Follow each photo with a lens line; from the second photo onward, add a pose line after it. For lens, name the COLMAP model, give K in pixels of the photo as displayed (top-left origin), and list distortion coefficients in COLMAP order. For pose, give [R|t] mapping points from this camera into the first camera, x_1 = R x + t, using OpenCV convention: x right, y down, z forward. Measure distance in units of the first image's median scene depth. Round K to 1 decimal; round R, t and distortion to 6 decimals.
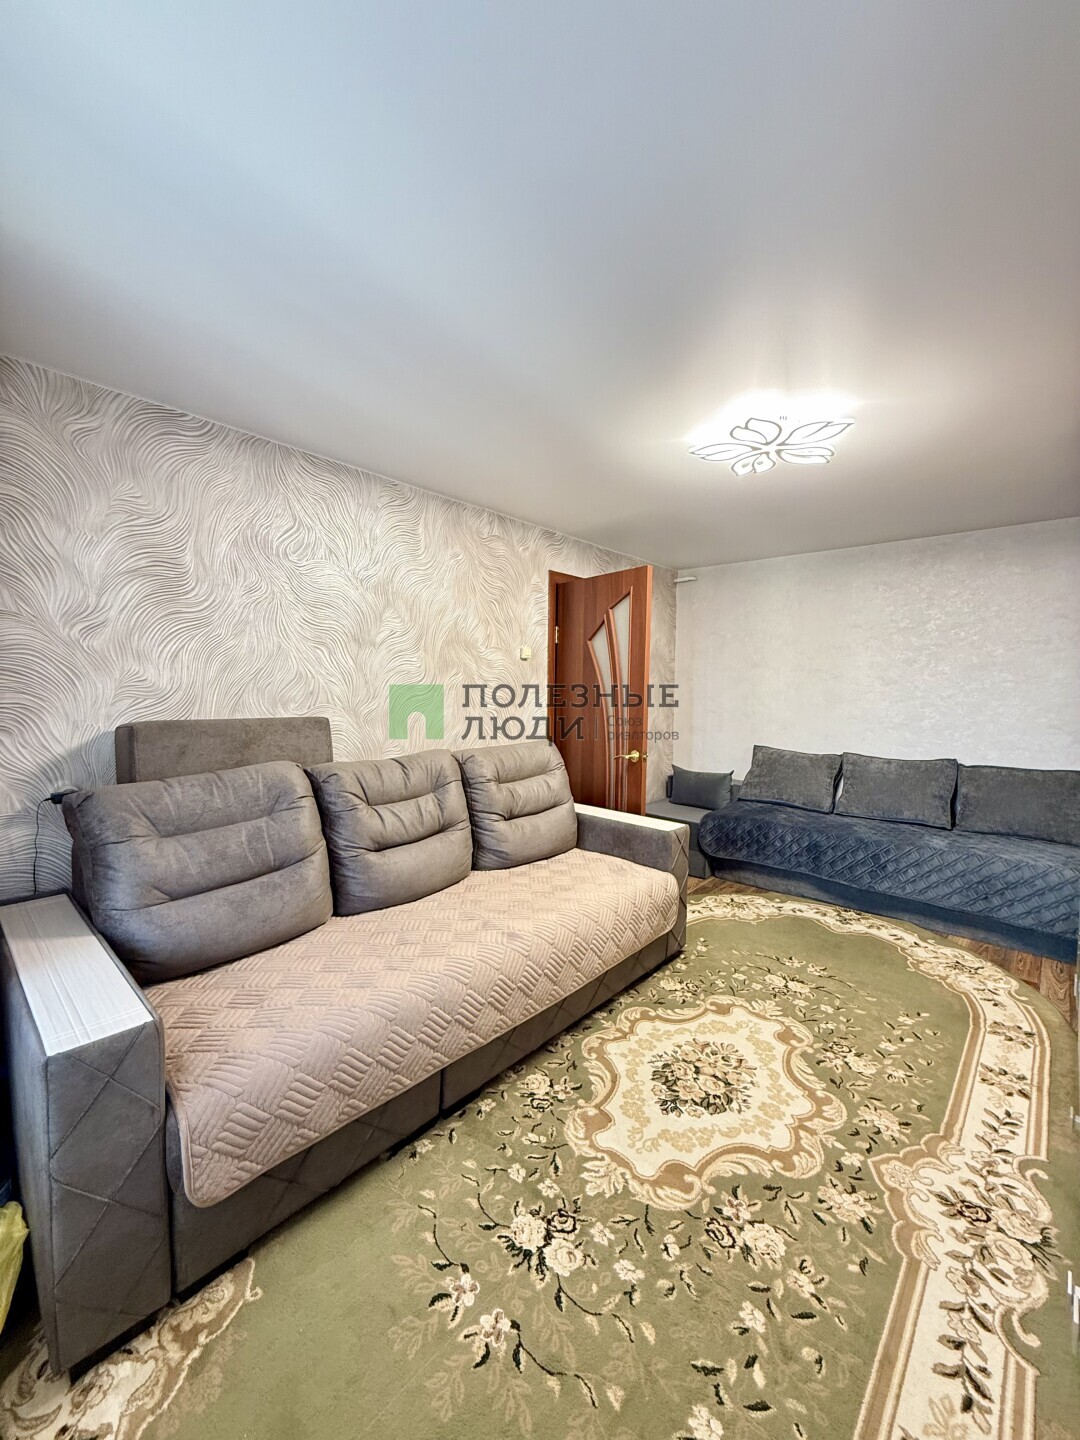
lens RADIAL K [[573.1, 0, 544.2], [0, 573.1, 719.0], [0, 0, 1]] dist [-0.000959, 0.000569]
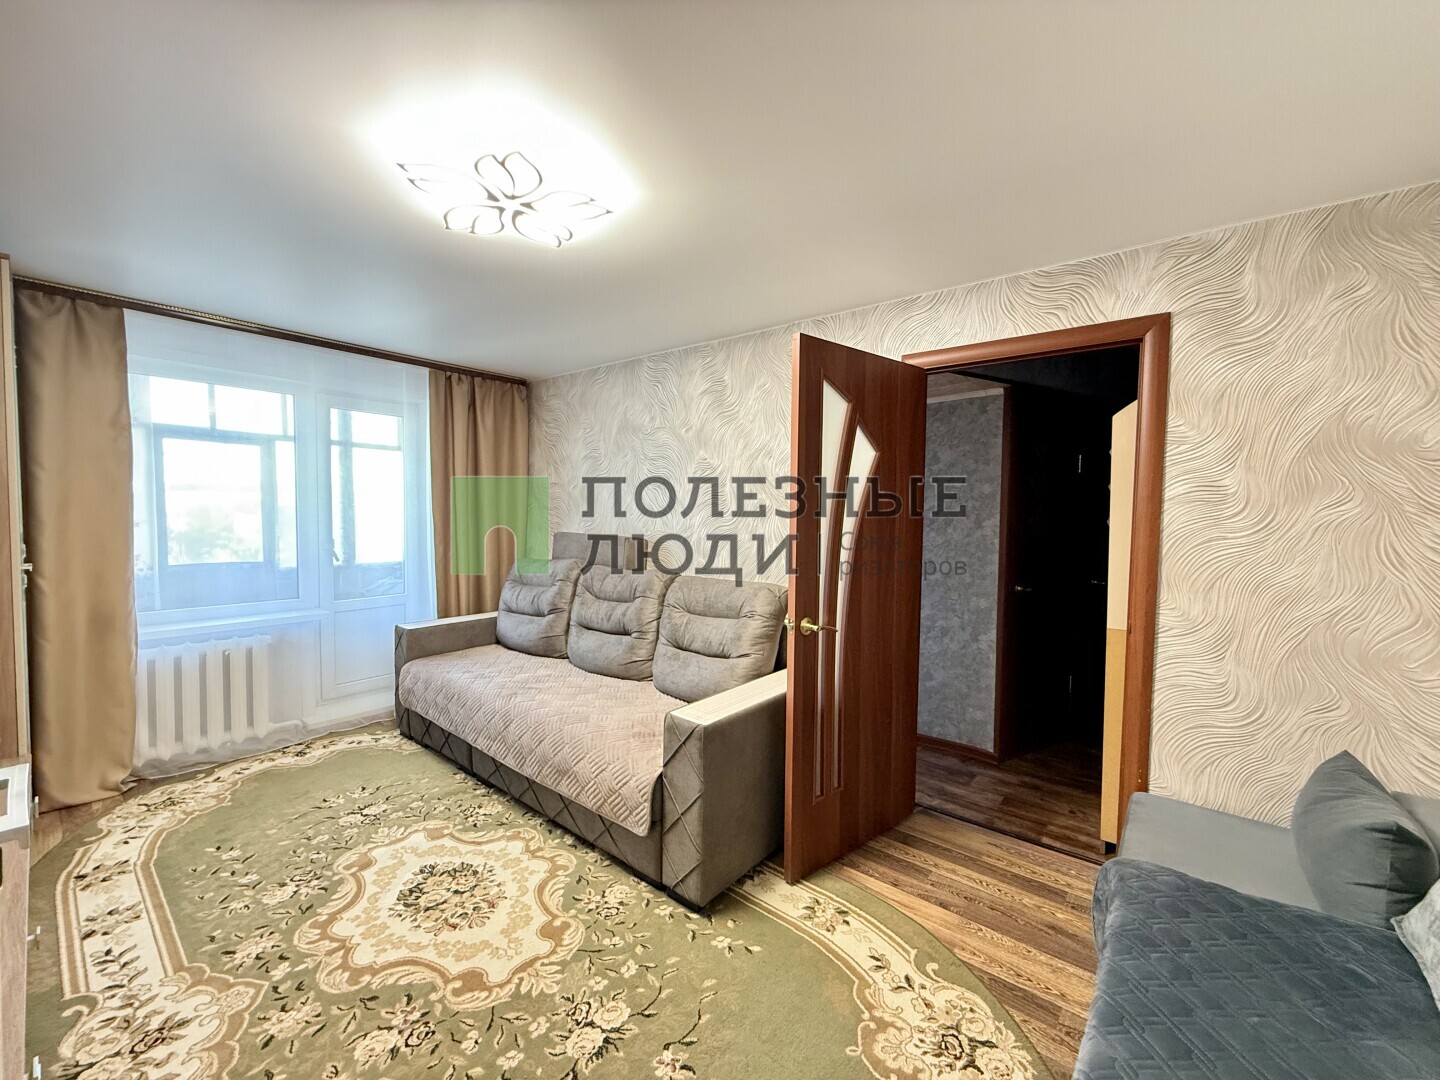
lens RADIAL K [[573.1, 0, 717.4], [0, 573.1, 537.9], [0, 0, 1]] dist [-0.000959, 0.000569]
pose [[0.047318, 0.036026, -0.998230, 1.376654], [-0.078218, 0.996414, 0.032253, -0.084116], [0.995813, 0.076553, 0.049966, 1.463400]]
